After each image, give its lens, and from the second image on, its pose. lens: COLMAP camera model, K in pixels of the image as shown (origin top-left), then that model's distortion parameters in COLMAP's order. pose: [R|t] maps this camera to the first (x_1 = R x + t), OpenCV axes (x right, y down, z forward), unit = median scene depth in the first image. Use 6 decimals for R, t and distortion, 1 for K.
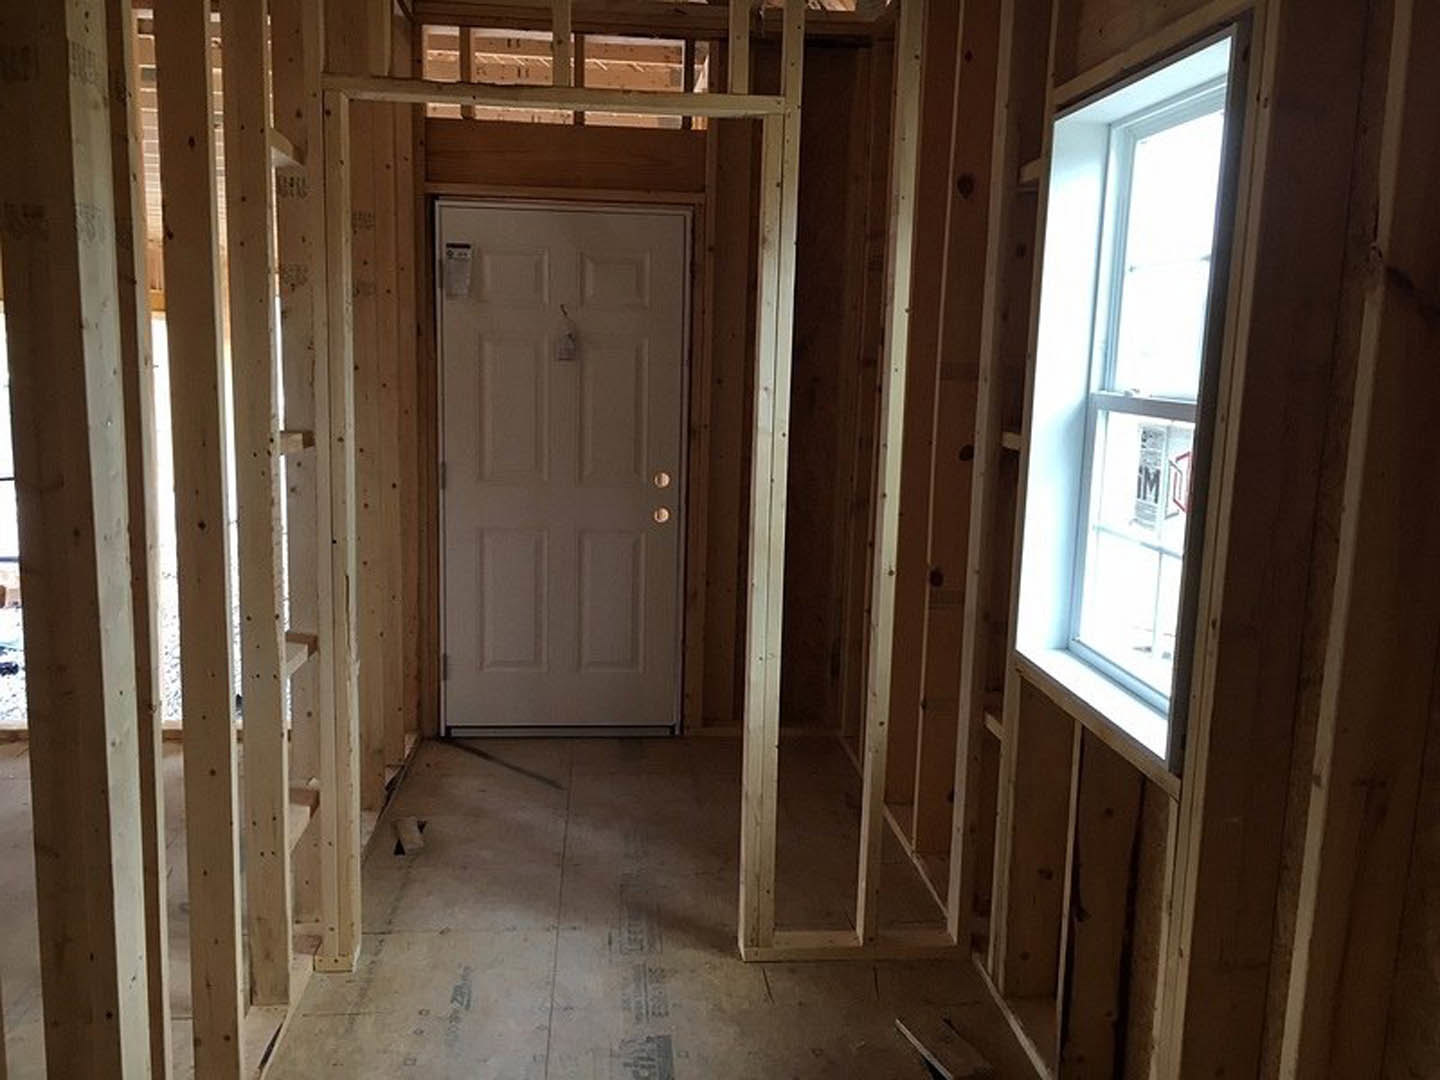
lens RADIAL K [[1223.8, 0, 720.0], [0, 1223.8, 540.0], [0, 0, 1]] dist [0.033024, -0.000166]
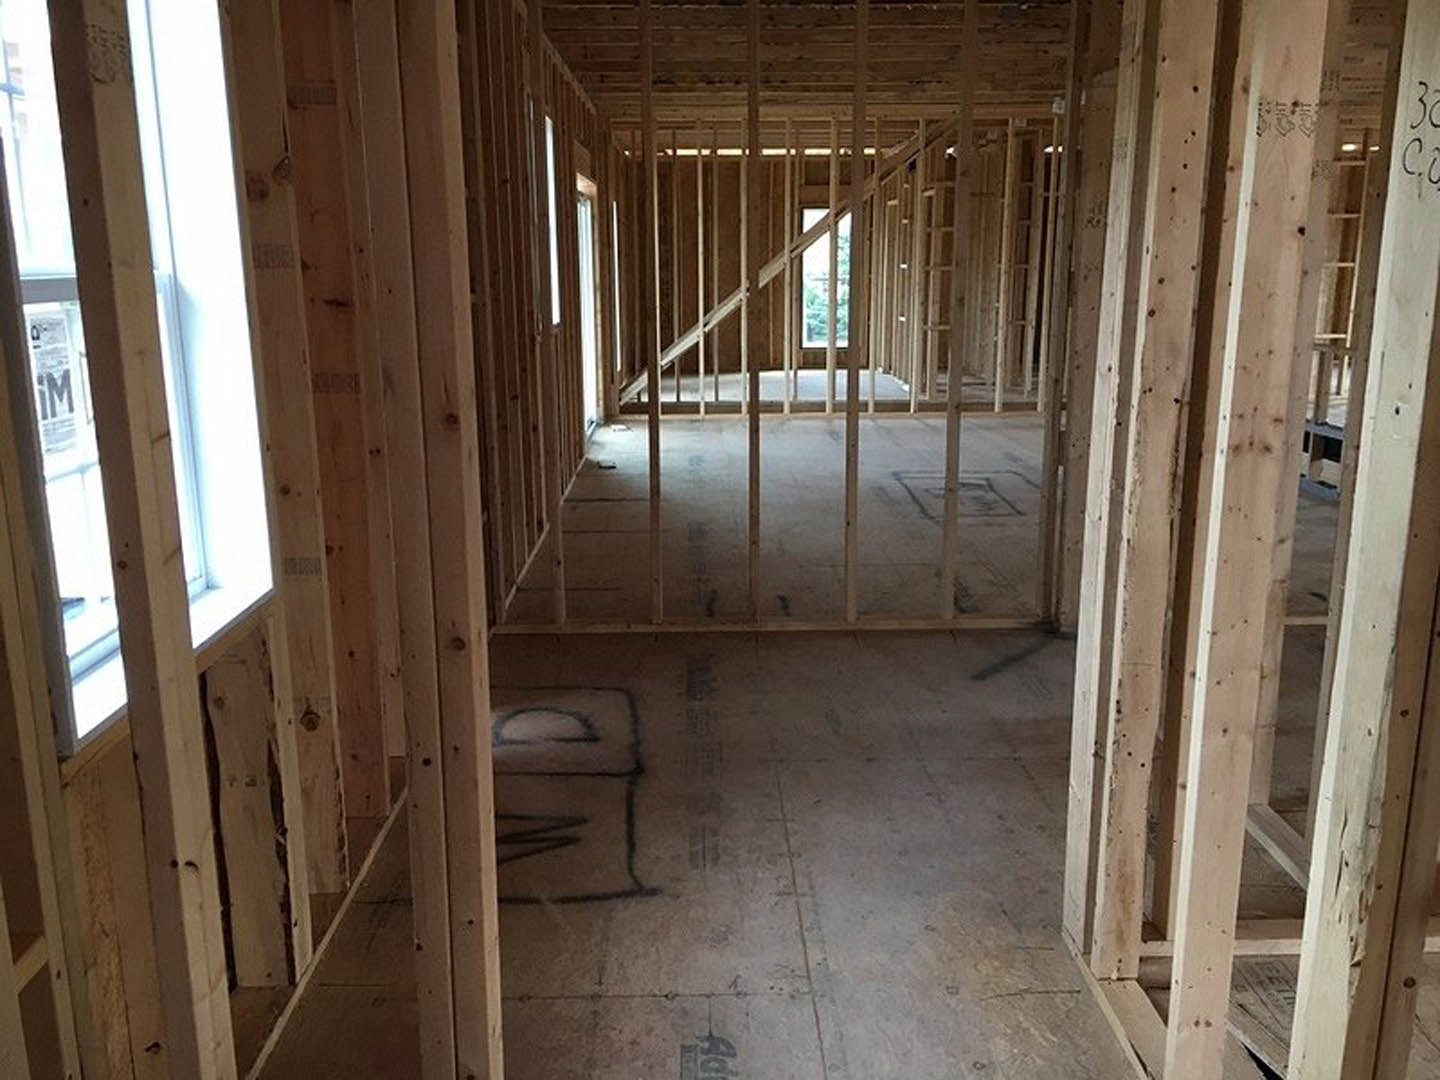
lens RADIAL K [[1223.8, 0, 720.0], [0, 1223.8, 540.0], [0, 0, 1]] dist [0.033024, -0.000166]
pose [[-0.997152, -0.039140, 0.064463, -0.104336], [-0.011973, 0.926098, 0.377092, -0.253859], [-0.074459, 0.375246, -0.923930, 1.718537]]
